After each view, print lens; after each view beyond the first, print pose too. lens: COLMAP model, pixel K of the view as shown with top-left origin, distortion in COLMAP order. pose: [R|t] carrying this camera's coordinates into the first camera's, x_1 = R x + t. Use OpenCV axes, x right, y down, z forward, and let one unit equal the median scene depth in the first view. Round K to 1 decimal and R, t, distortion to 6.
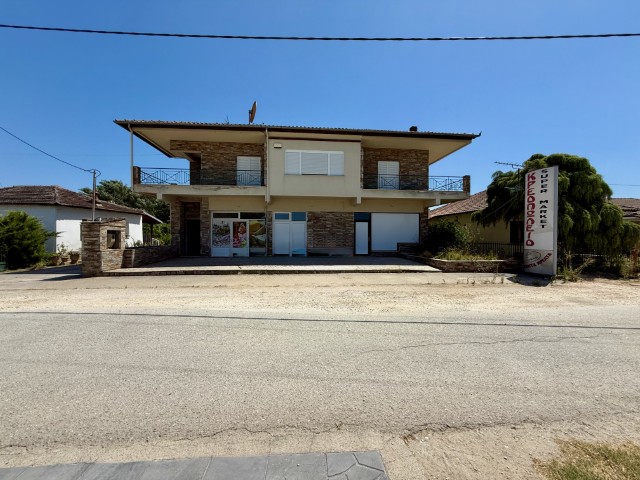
lens RADIAL K [[254.8, 0, 317.4], [0, 254.8, 237.8], [0, 0, 1]] dist [-0.002376, 0.000396]
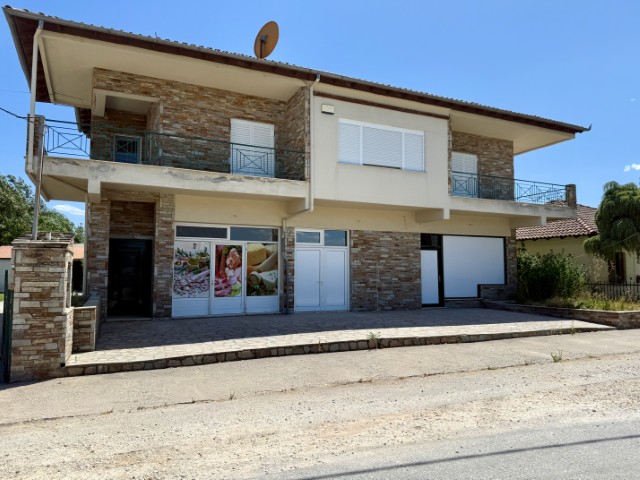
lens RADIAL K [[449.4, 0, 315.9], [0, 449.4, 242.3], [0, 0, 1]] dist [0.030345, -0.020994]
pose [[0.939984, 0.021673, 0.340531, -0.460929], [0.001794, 0.997653, -0.068450, -0.007892], [-0.341215, 0.064953, 0.937738, 0.106798]]
